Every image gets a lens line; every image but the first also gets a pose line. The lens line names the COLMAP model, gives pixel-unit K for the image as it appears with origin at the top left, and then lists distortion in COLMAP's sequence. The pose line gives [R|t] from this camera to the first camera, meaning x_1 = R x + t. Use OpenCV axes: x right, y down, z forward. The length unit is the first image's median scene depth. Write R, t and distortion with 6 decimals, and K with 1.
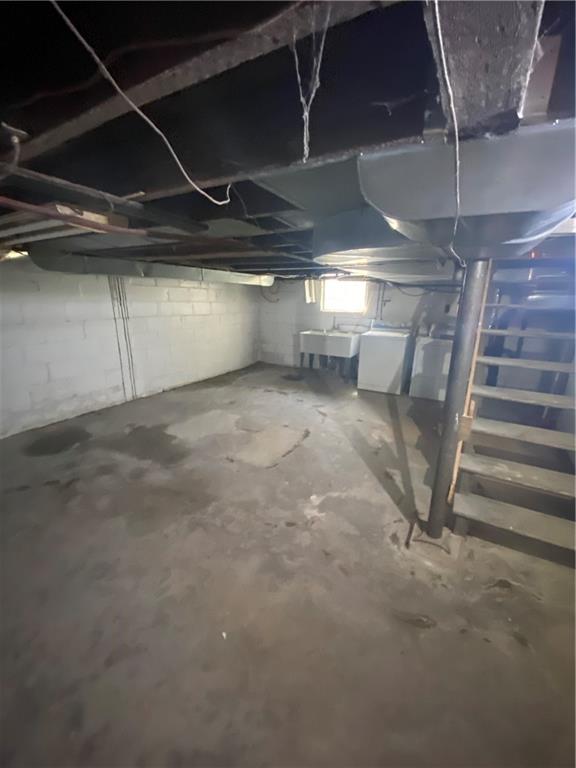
lens RADIAL K [[311.4, 0, 288.0], [0, 311.4, 384.0], [0, 0, 1]] dist [0.000637, -0.000244]
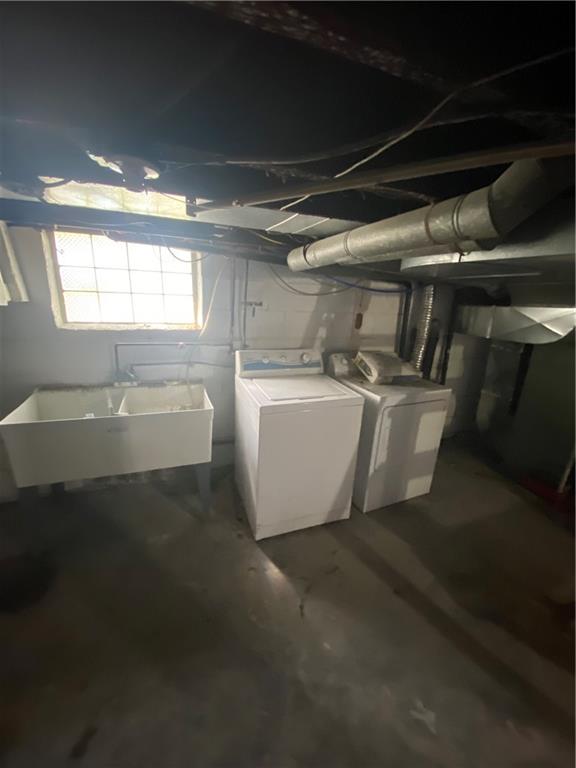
lens RADIAL K [[311.4, 0, 288.0], [0, 311.4, 384.0], [0, 0, 1]] dist [0.000637, -0.000244]
pose [[0.630059, -0.186158, 0.753903, 0.000547], [0.162234, 0.980973, 0.106644, -0.203207], [-0.759411, 0.055117, 0.648272, 0.714950]]
